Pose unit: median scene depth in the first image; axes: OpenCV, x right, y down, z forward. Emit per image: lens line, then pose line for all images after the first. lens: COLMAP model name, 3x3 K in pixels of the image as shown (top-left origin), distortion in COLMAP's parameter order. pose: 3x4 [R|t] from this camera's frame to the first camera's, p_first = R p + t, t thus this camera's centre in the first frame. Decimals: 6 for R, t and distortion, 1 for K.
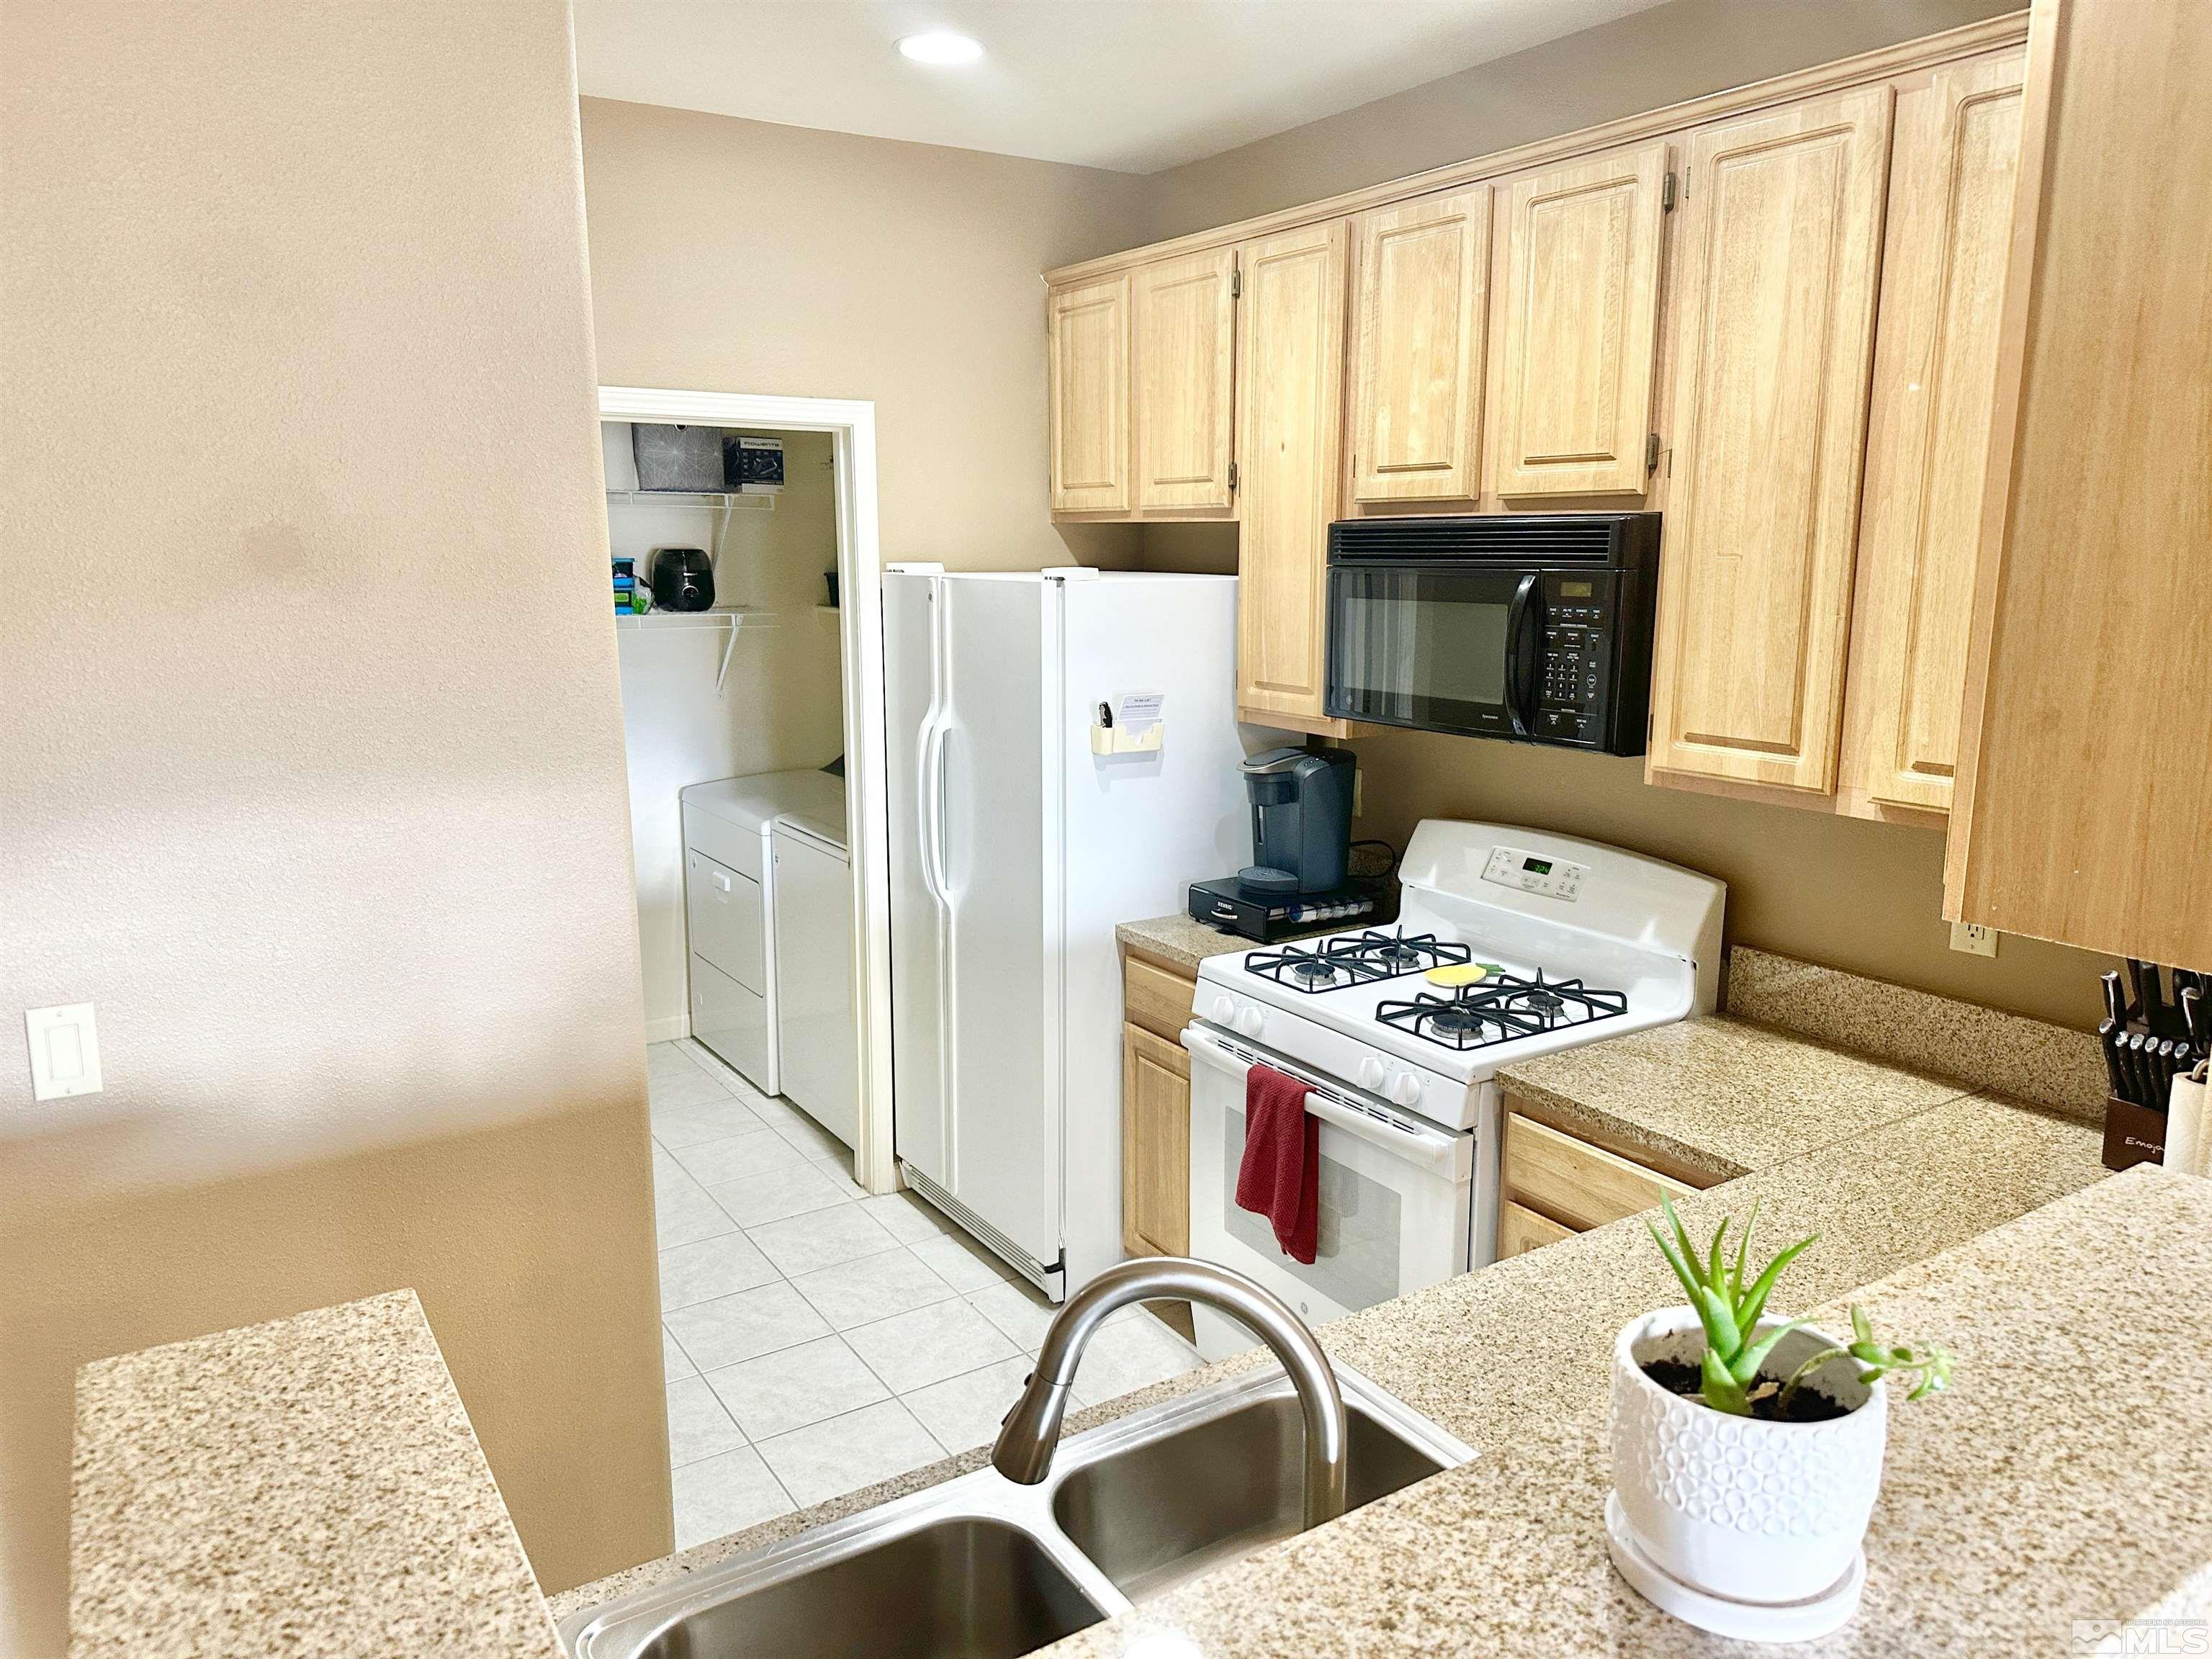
lens RADIAL K [[1569.2, 0, 1123.5], [0, 1569.2, 819.5], [0, 0, 1]] dist [0.020579, -0.028008]
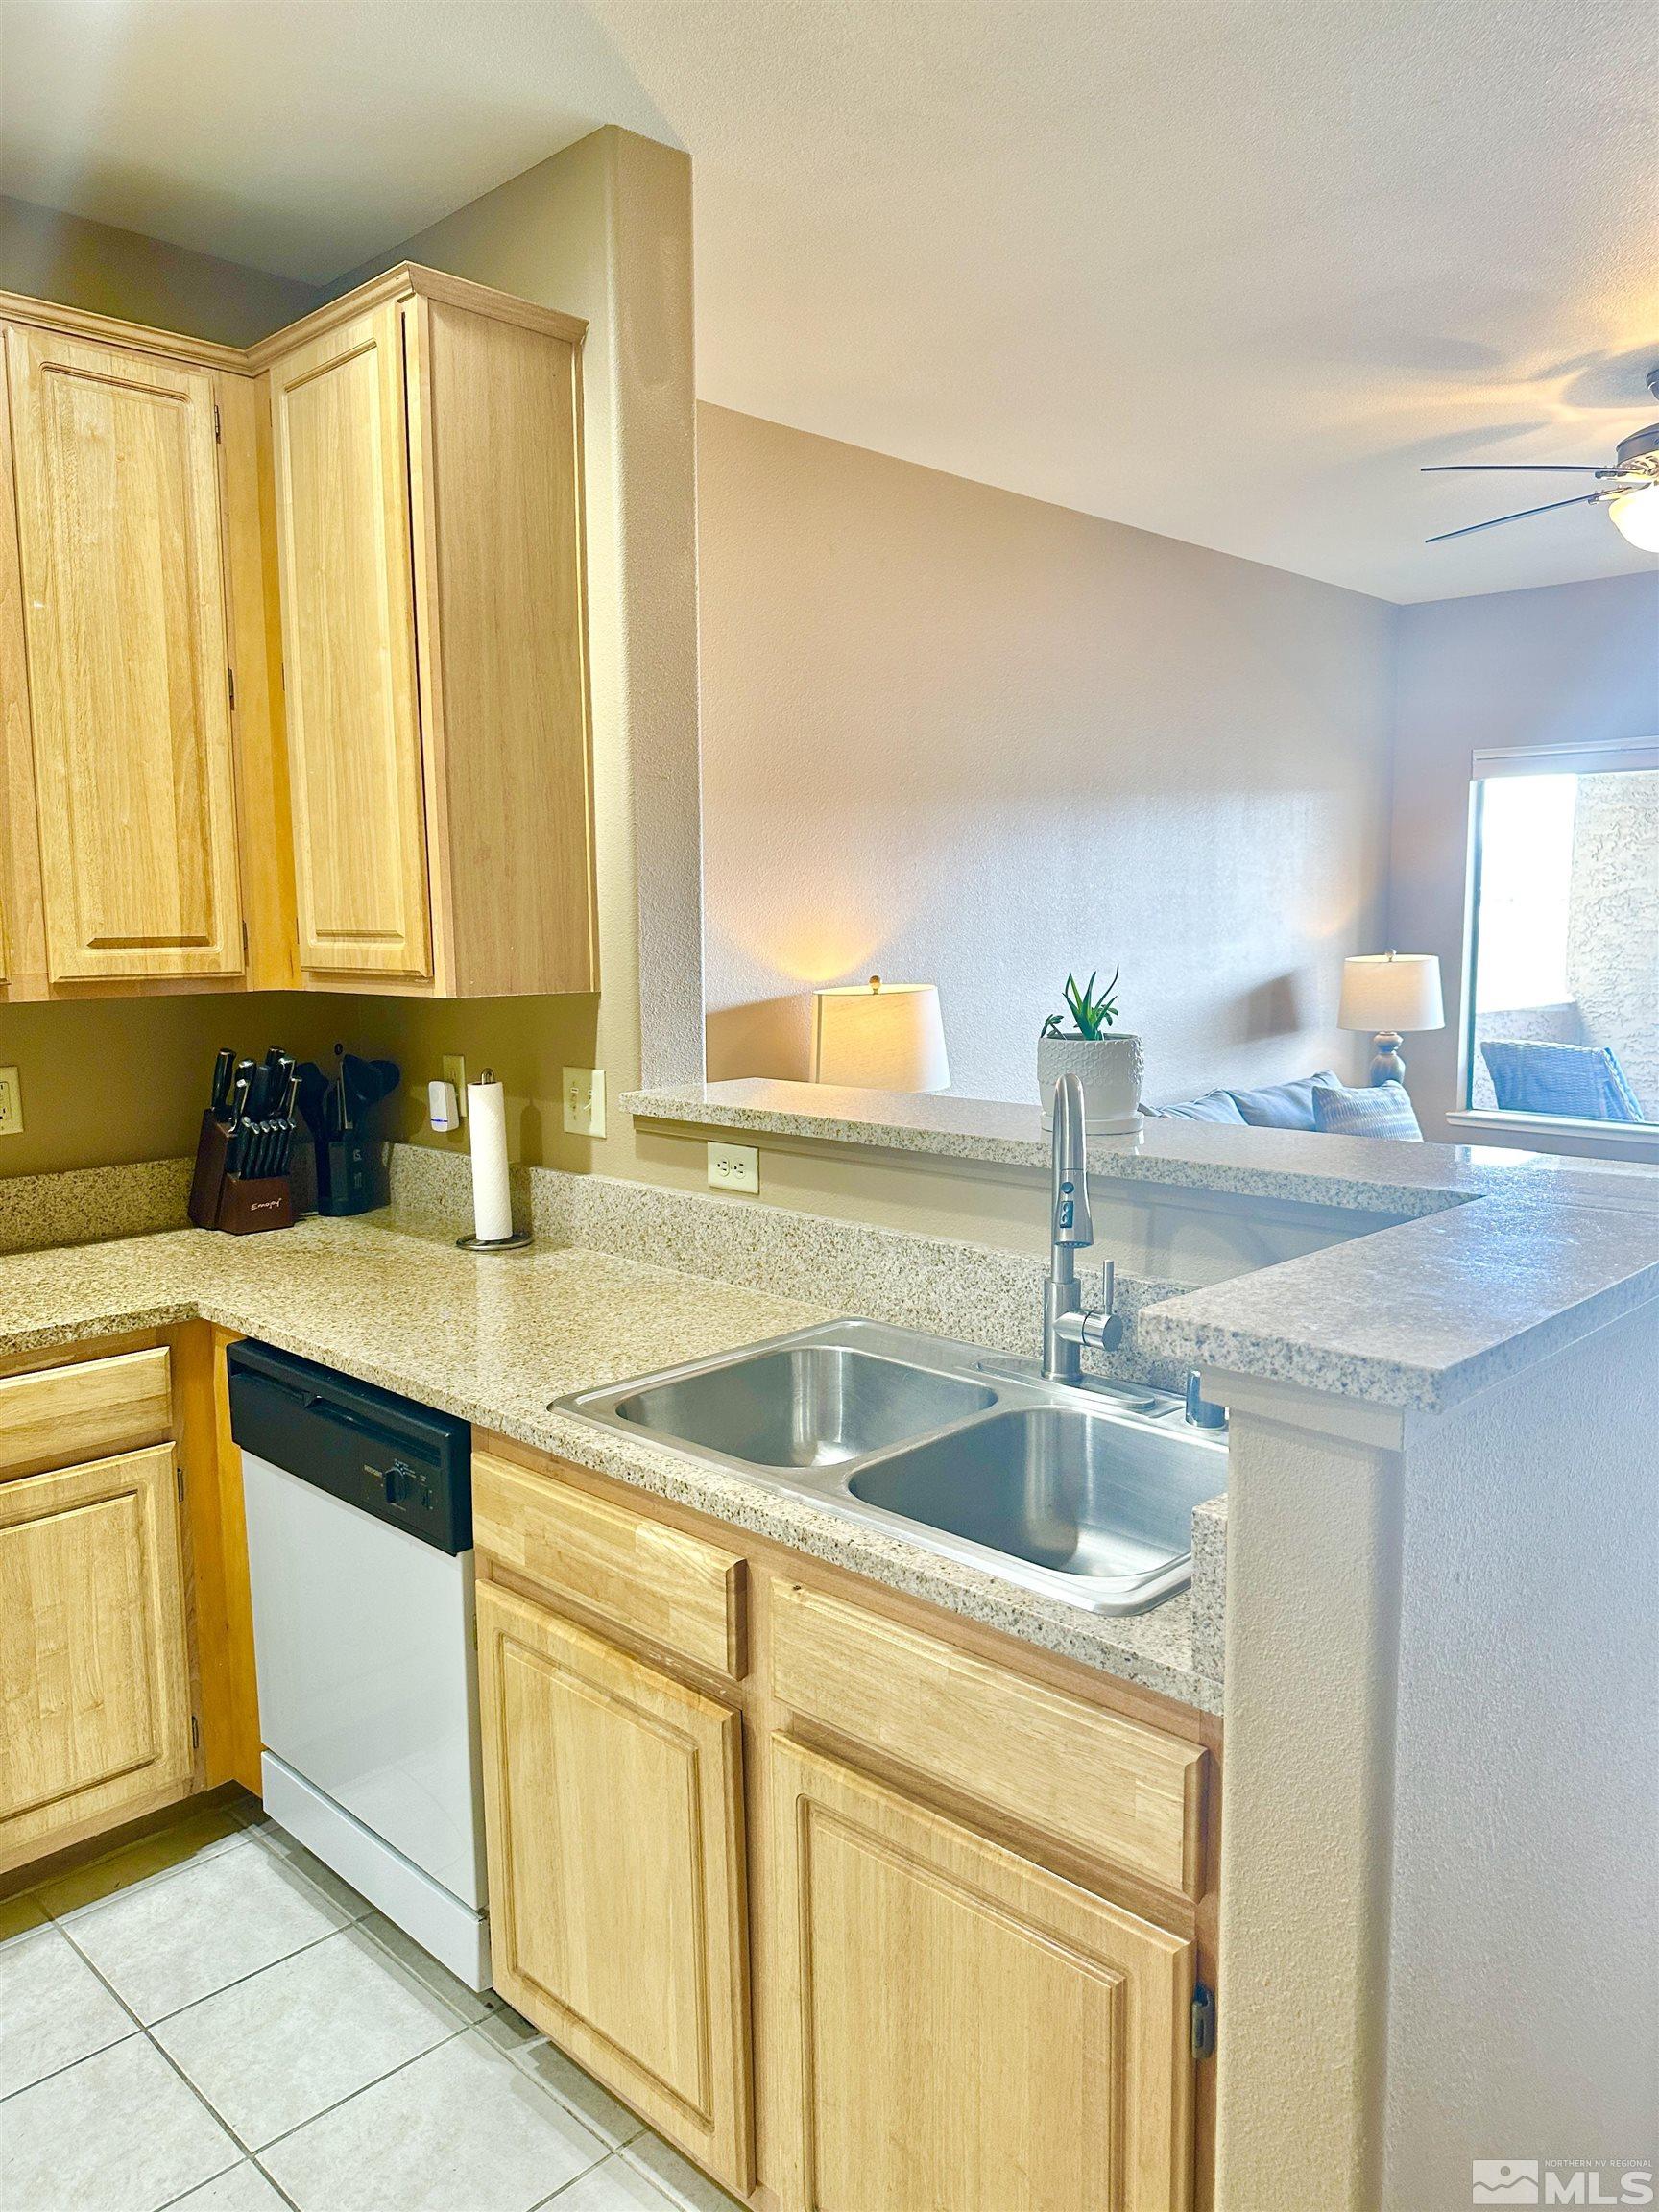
lens RADIAL K [[1569.2, 0, 823.2], [0, 1569.2, 1116.1], [0, 0, 1]] dist [0.020579, -0.028008]
pose [[-0.216102, -0.124137, 0.968447, -1.166212], [0.181923, 0.969395, 0.164854, -0.007347], [-0.959273, 0.211808, -0.186905, 1.182190]]
